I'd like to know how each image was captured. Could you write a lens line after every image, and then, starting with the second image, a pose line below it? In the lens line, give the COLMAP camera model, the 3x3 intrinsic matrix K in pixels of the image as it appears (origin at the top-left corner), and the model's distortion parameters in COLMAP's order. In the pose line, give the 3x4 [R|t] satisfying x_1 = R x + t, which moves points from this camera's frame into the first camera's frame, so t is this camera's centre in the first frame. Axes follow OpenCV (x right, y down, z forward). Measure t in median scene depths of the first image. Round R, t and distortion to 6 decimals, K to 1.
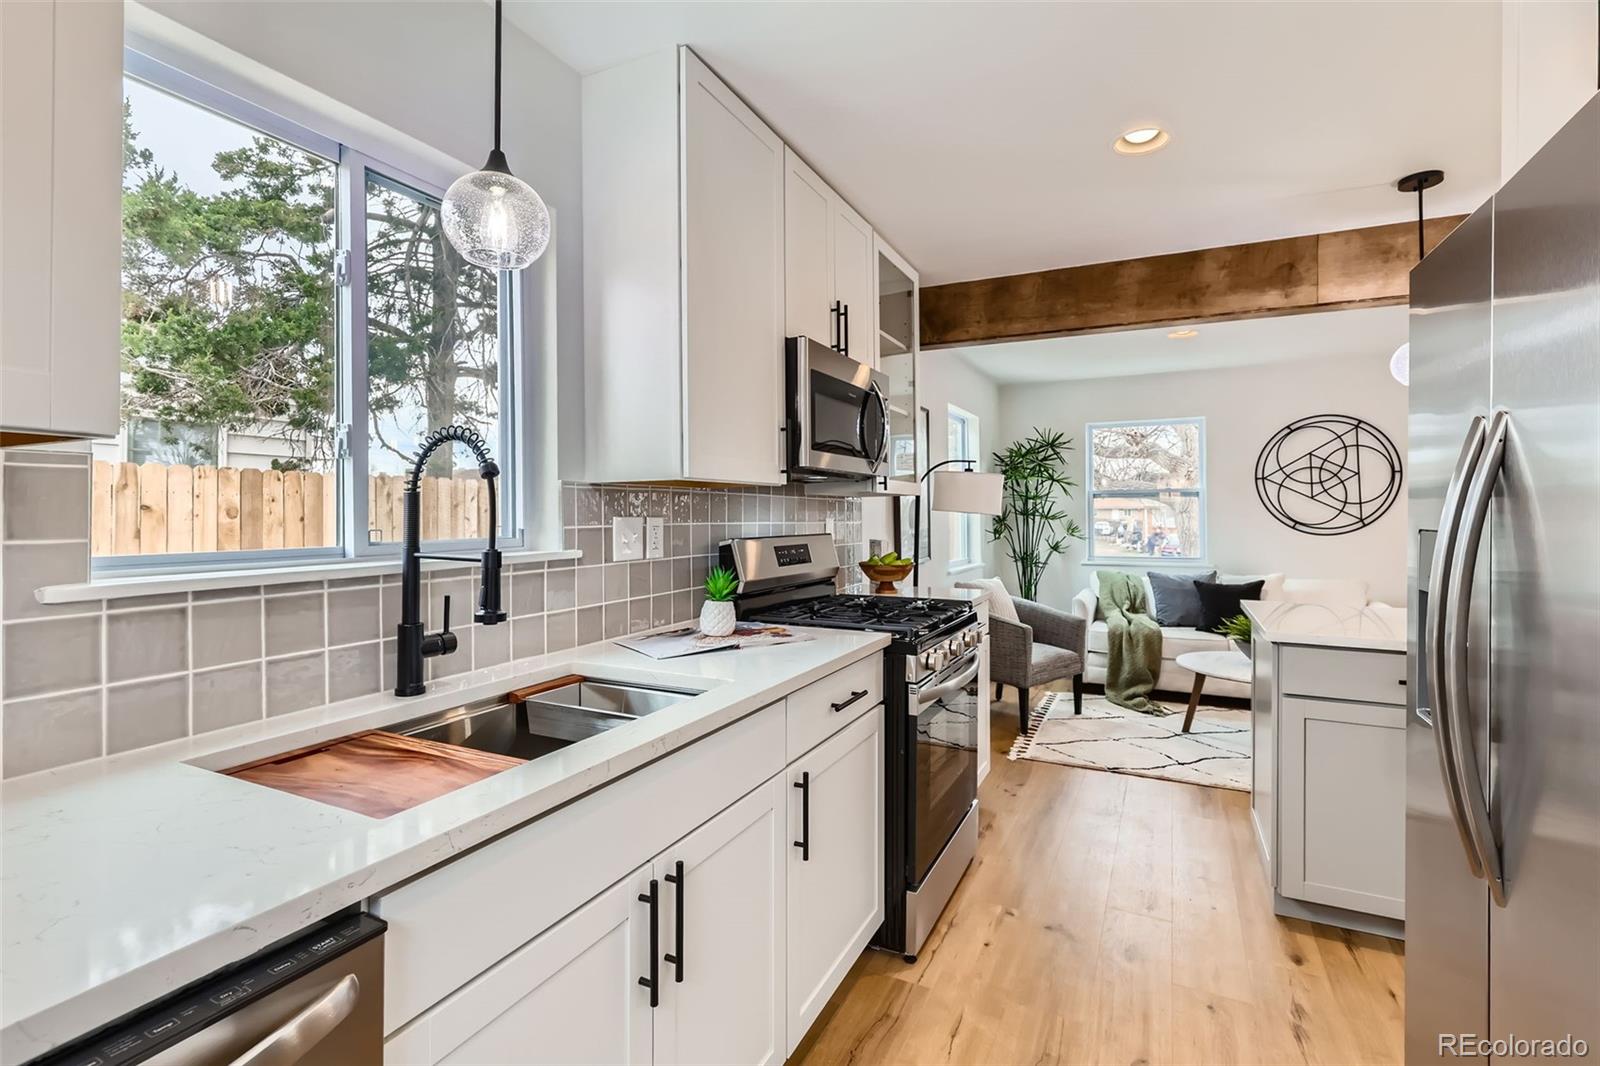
lens RADIAL K [[740.8, 0, 798.3], [0, 740.8, 508.9], [0, 0, 1]] dist [0.003157, -0.001054]
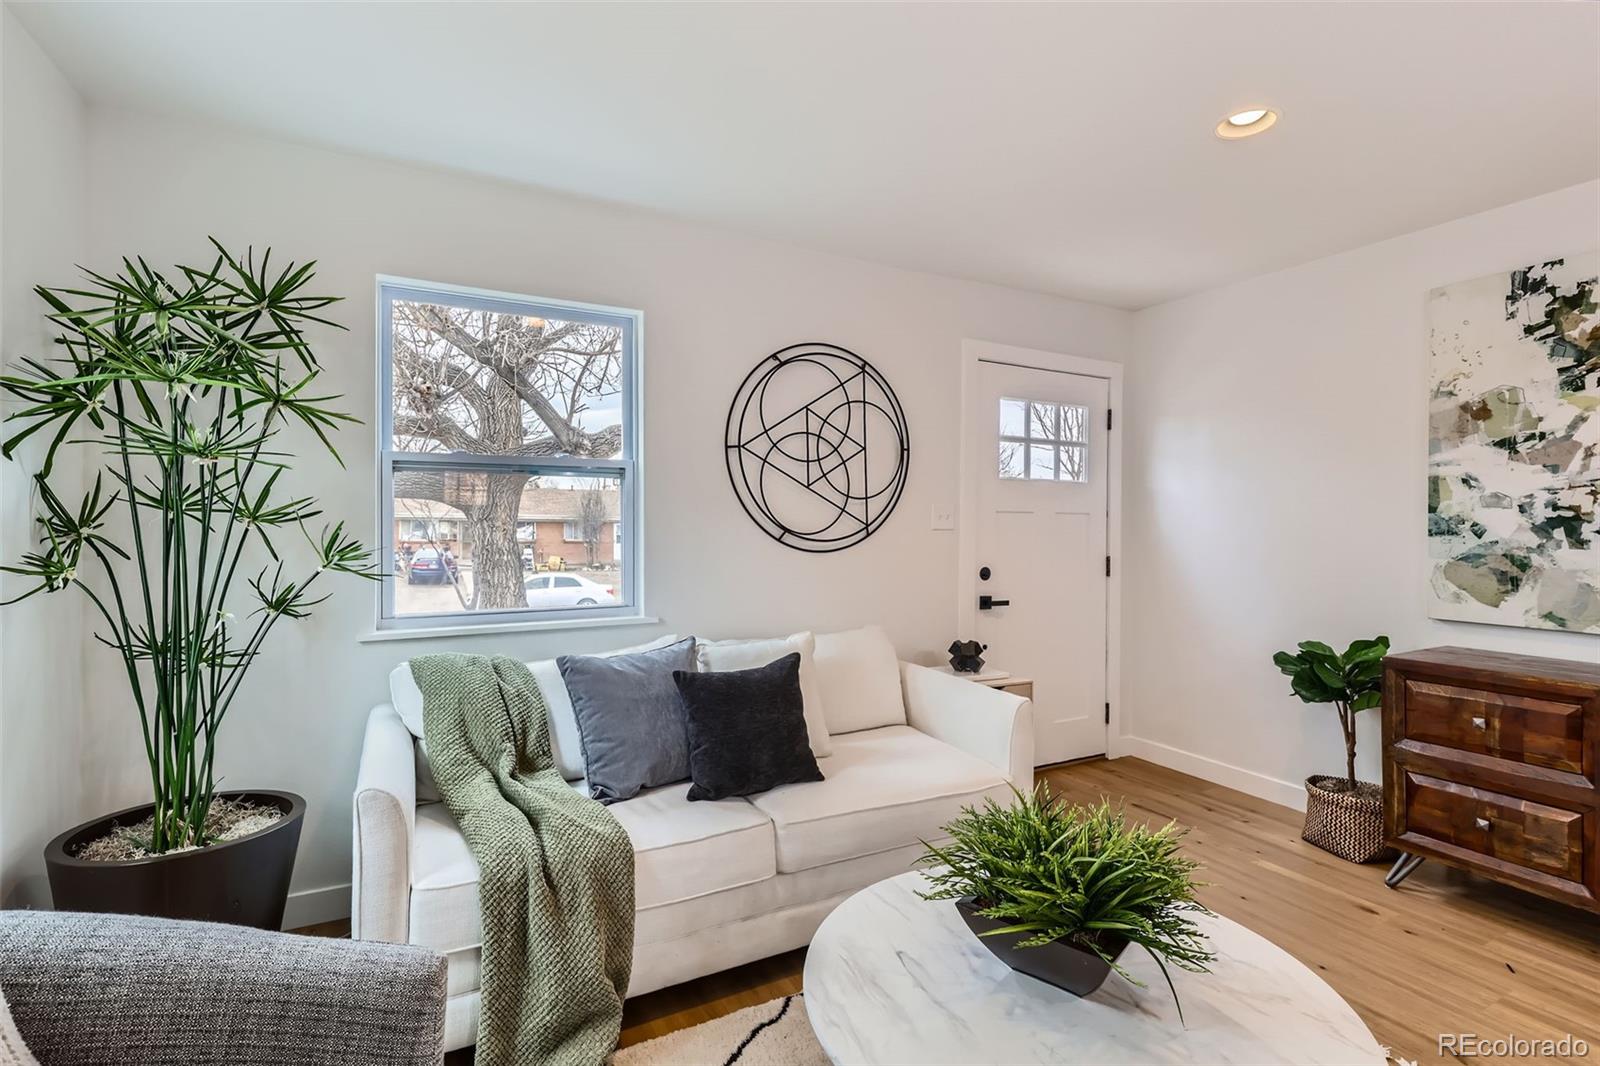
lens RADIAL K [[744.3, 0, 799.8], [0, 744.3, 526.4], [0, 0, 1]] dist [0.000738, 0.000187]
pose [[0.583302, 0.004744, 0.812241, 0.358285], [-0.009665, 0.999953, 0.001101, 0.023176], [-0.812198, -0.008493, 0.583320, 1.051577]]
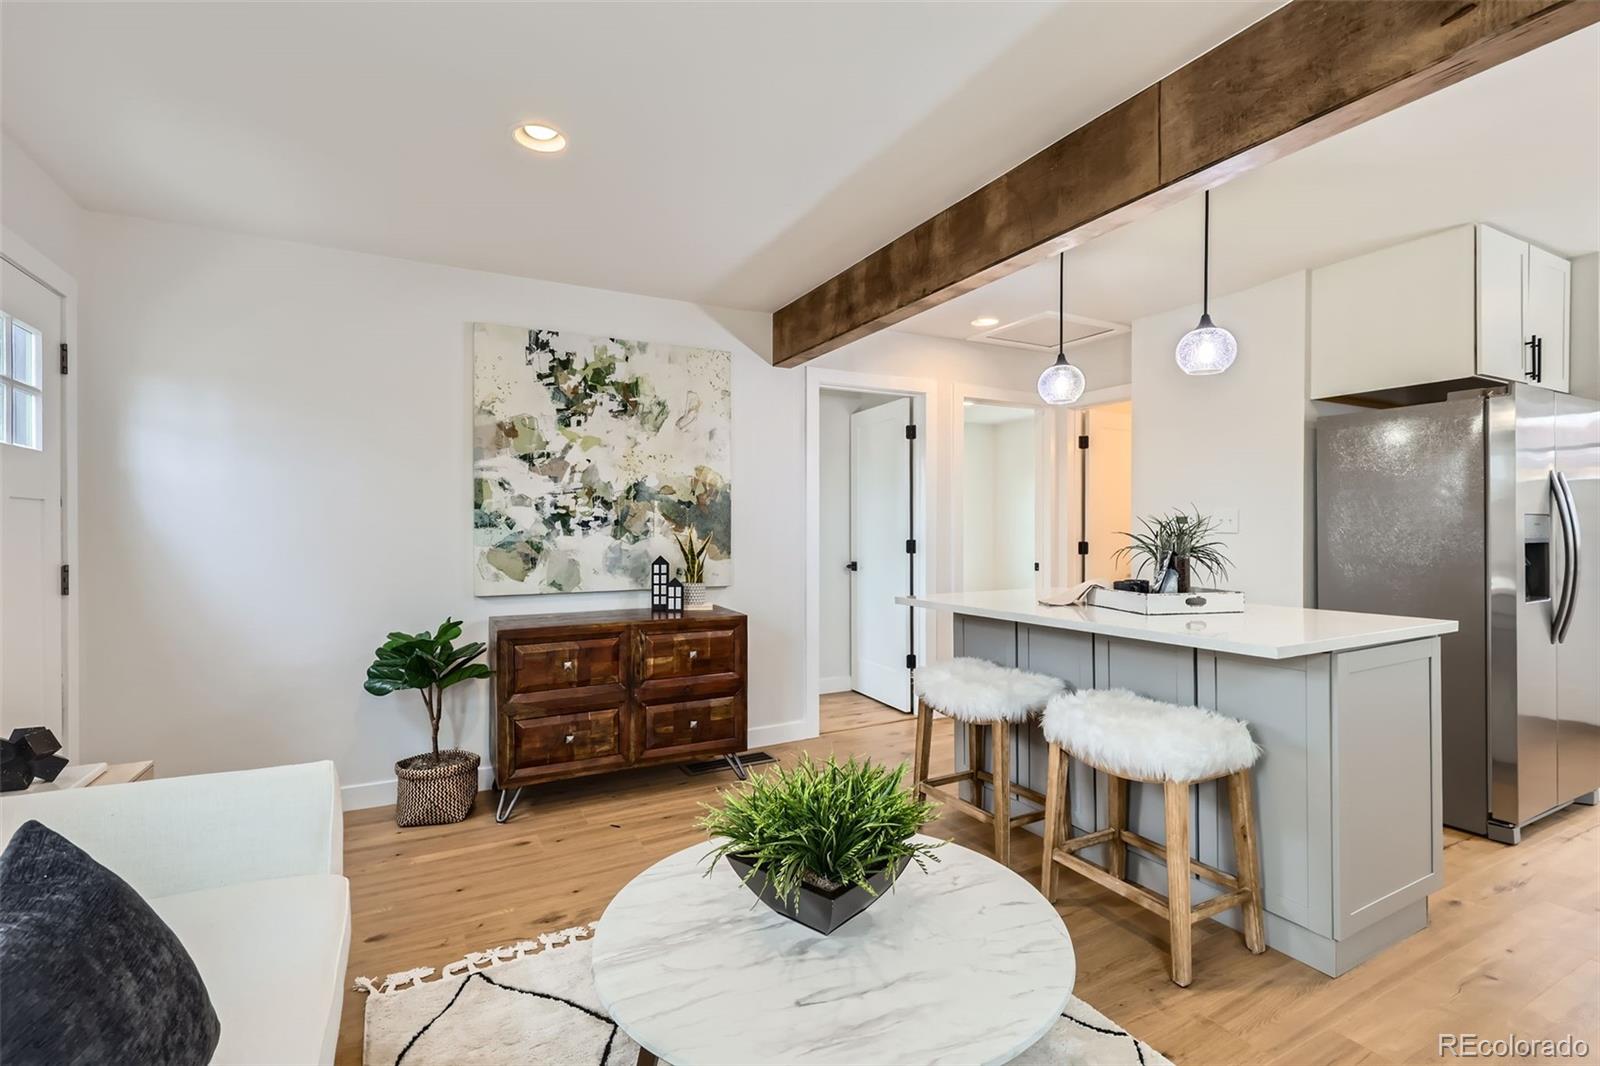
lens RADIAL K [[736.0, 0, 802.3], [0, 736.0, 530.7], [0, 0, 1]] dist [0.003530, -0.000532]
pose [[-0.819596, -0.002971, 0.572934, 0.514360], [-0.001648, 0.999995, 0.002828, 0.027982], [-0.572939, 0.001374, -0.819597, 1.511300]]
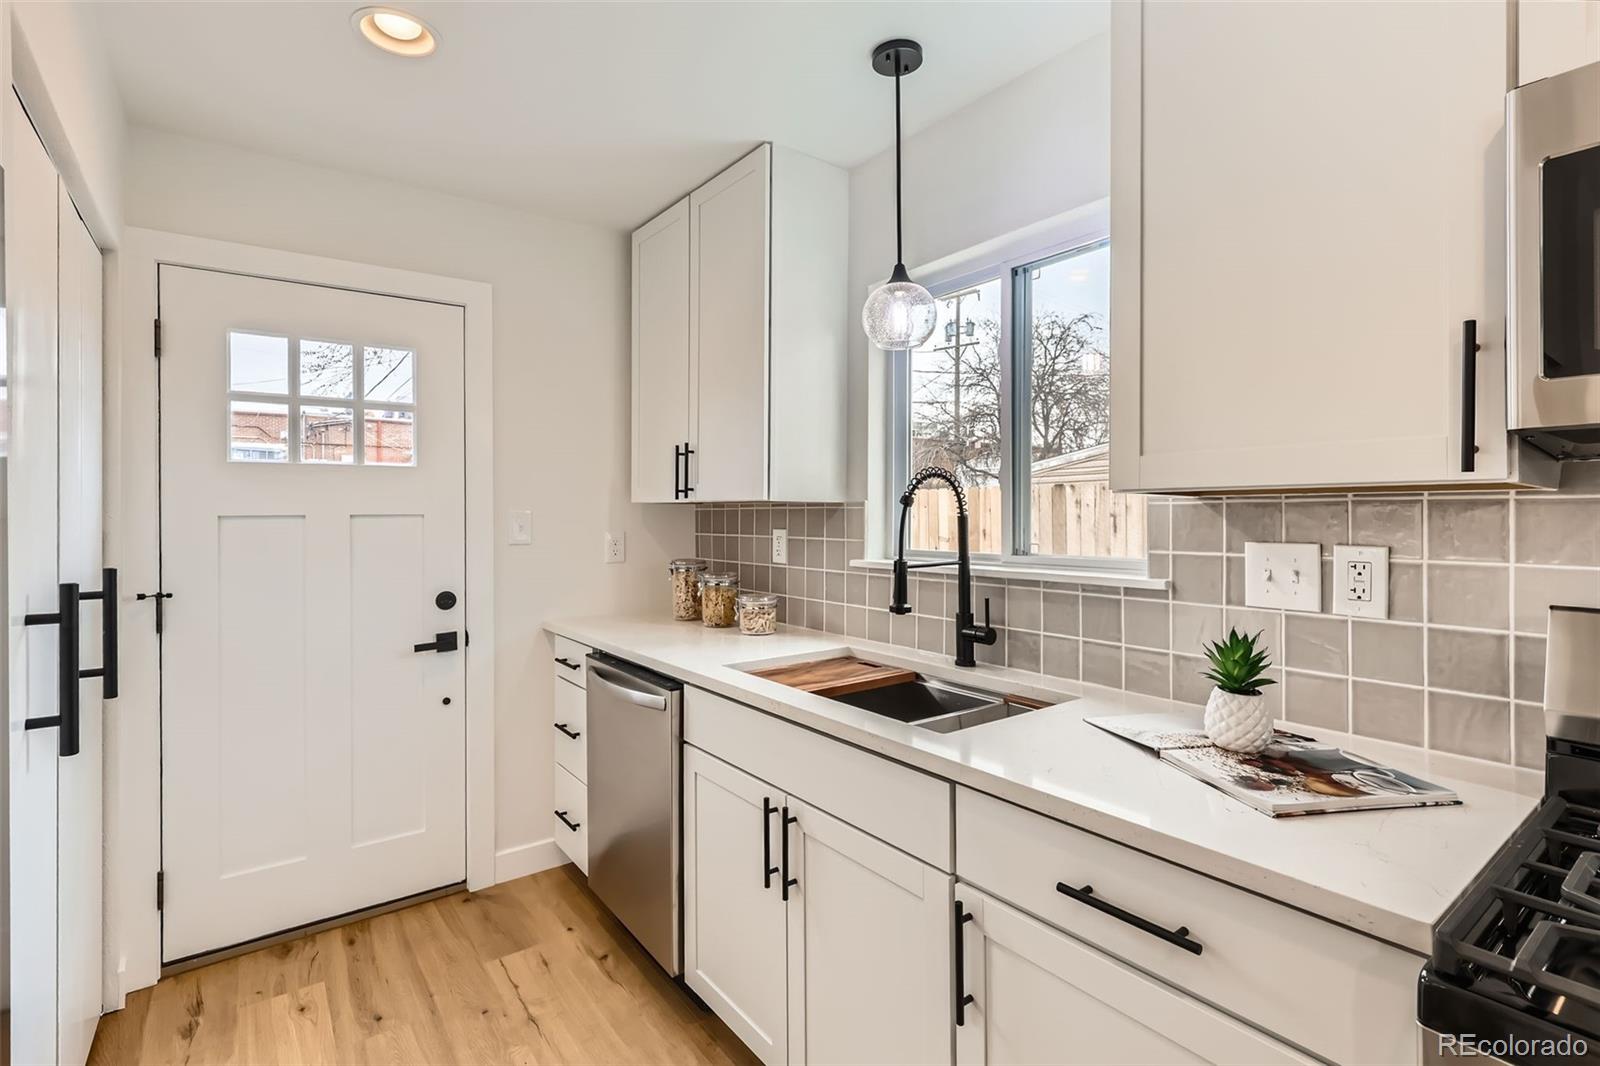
lens RADIAL K [[747.6, 0, 805.3], [0, 747.6, 509.2], [0, 0, 1]] dist [0.001469, 0.000281]
pose [[-0.441661, -0.006155, -0.897161, 0.336961], [0.005254, 0.999942, -0.009447, -0.009424], [0.897167, -0.008886, -0.441603, 0.547288]]
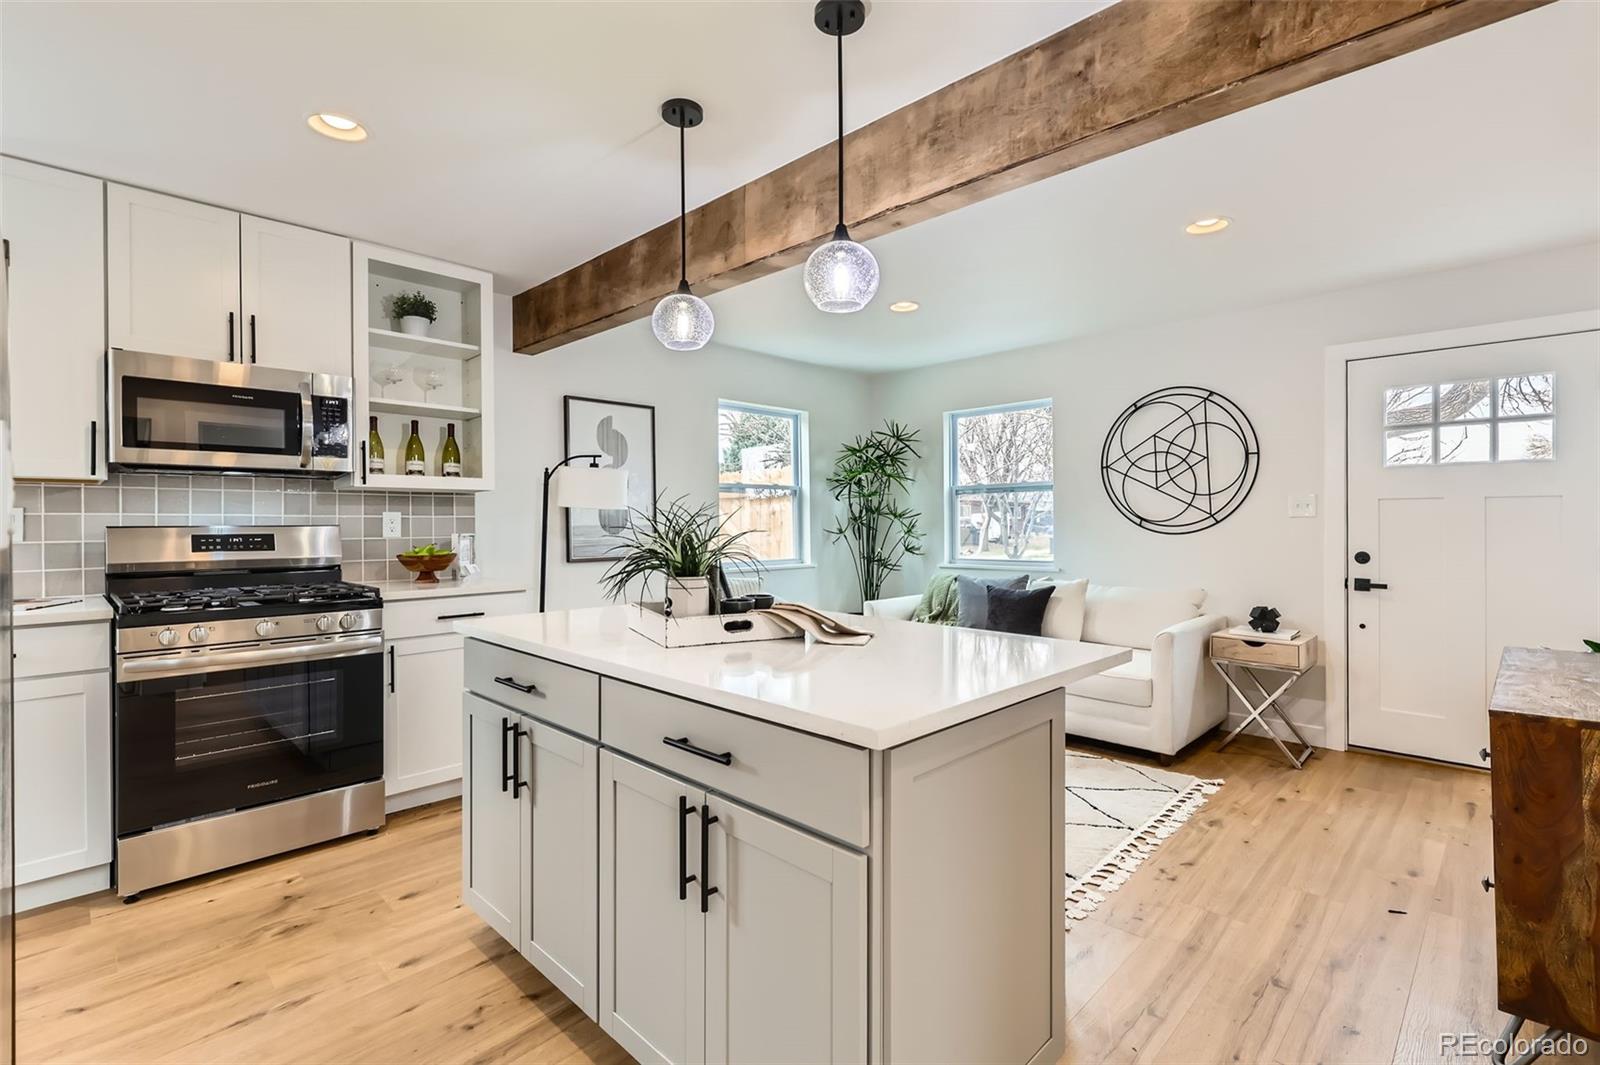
lens RADIAL K [[737.0, 0, 800.4], [0, 737.0, 522.8], [0, 0, 1]] dist [-0.000029, 0.000089]
pose [[0.951663, -0.004381, -0.307112, 0.882901], [0.006666, 0.999957, 0.006389, 0.023029], [0.307071, -0.008127, 0.951652, 0.155587]]
